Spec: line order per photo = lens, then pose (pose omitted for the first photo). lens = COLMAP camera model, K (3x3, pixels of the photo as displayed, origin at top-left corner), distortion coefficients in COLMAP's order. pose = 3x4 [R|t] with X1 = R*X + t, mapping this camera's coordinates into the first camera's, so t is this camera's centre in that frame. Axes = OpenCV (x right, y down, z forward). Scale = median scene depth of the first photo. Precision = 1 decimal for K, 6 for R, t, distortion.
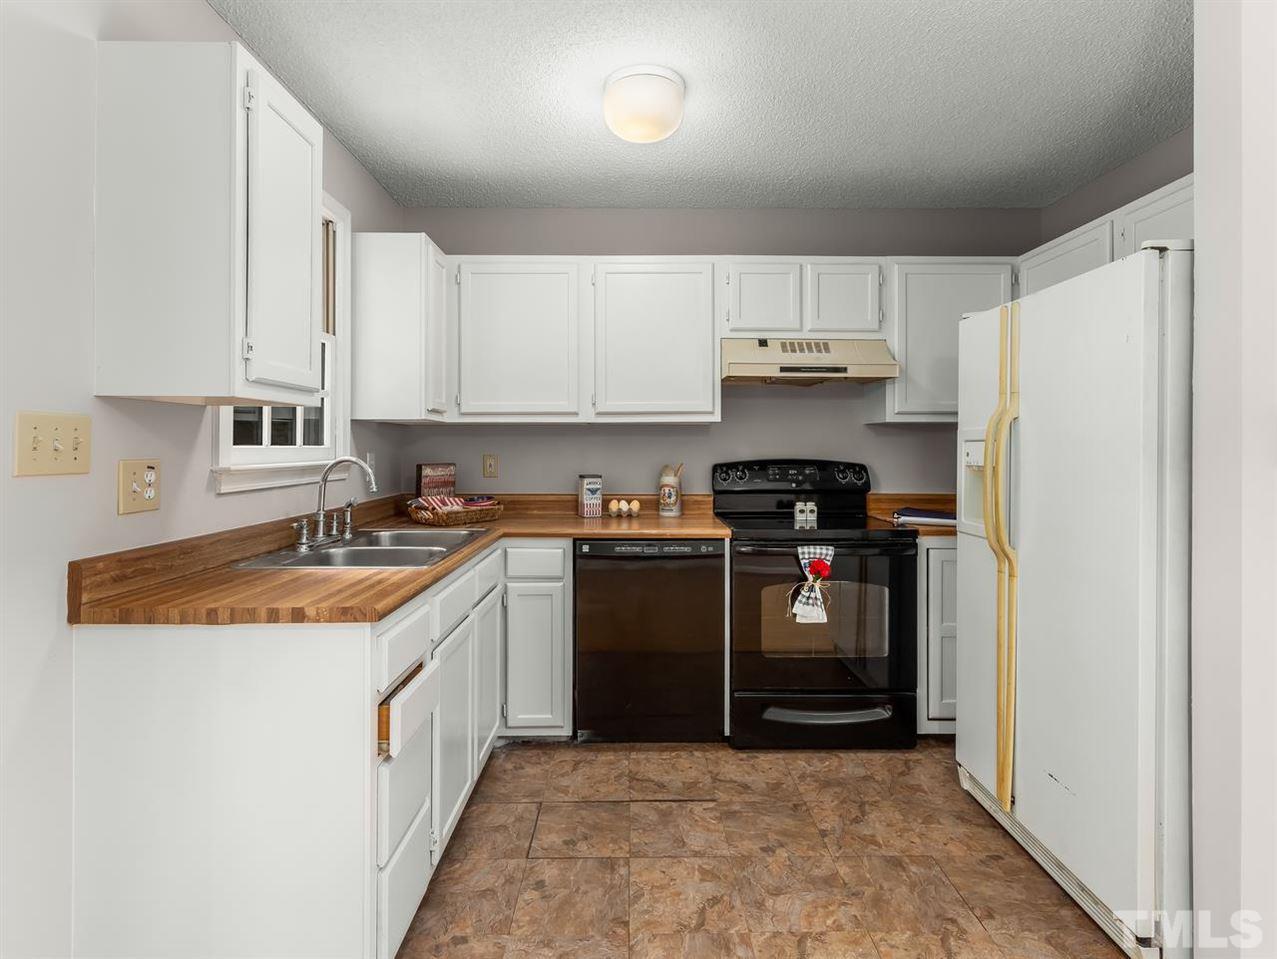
lens RADIAL K [[648.6, 0, 641.0], [0, 648.6, 443.4], [0, 0, 1]] dist [0.011512, 0.000061]
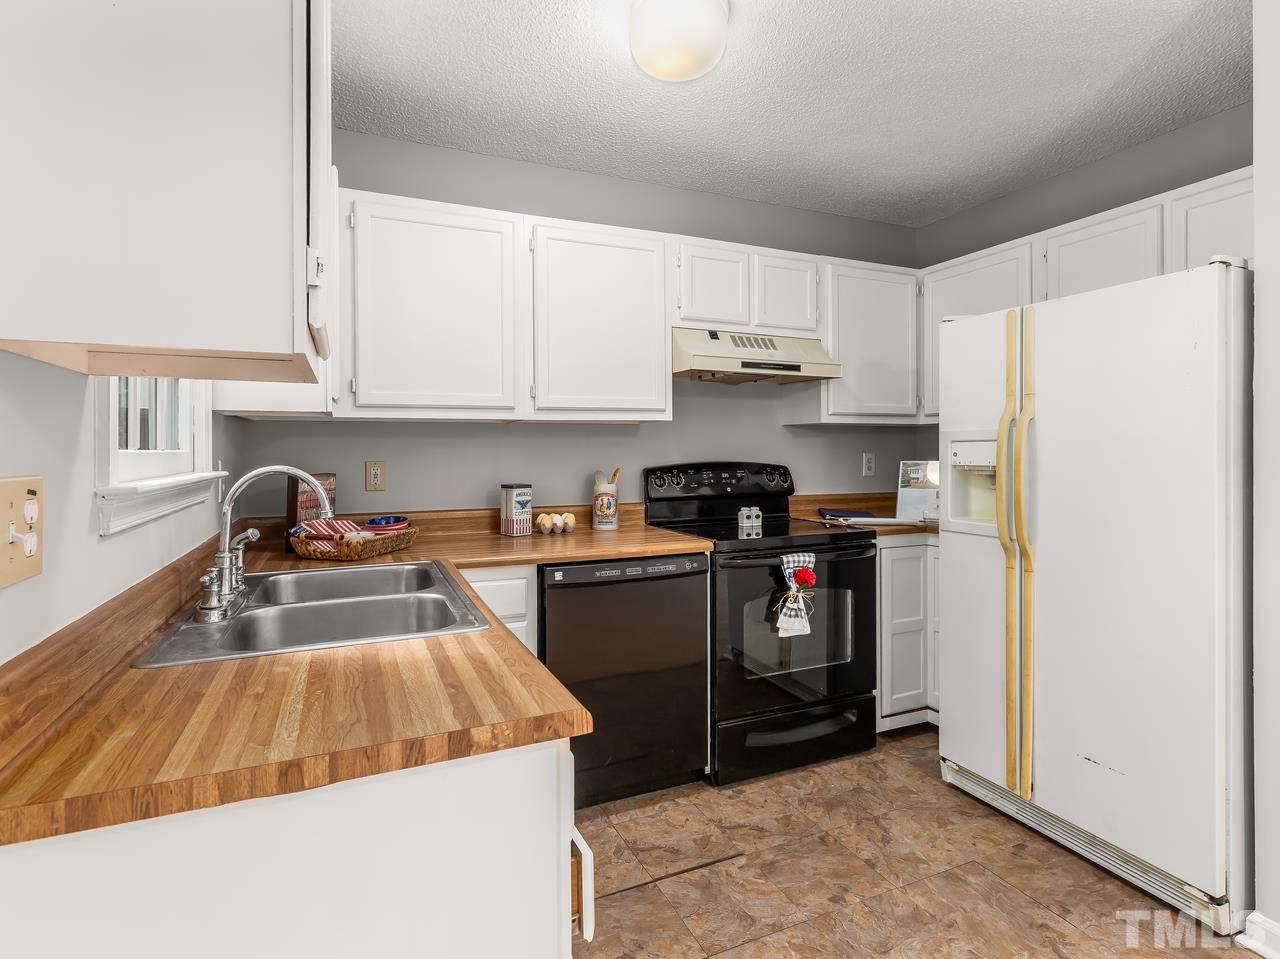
lens RADIAL K [[658.8, 0, 635.7], [0, 658.8, 449.2], [0, 0, 1]] dist [0.009374, -0.000320]
pose [[0.919349, -0.005257, 0.393407, -0.313718], [0.004245, 0.999985, 0.003444, 0.002615], [-0.393419, -0.001496, 0.919358, 0.210710]]
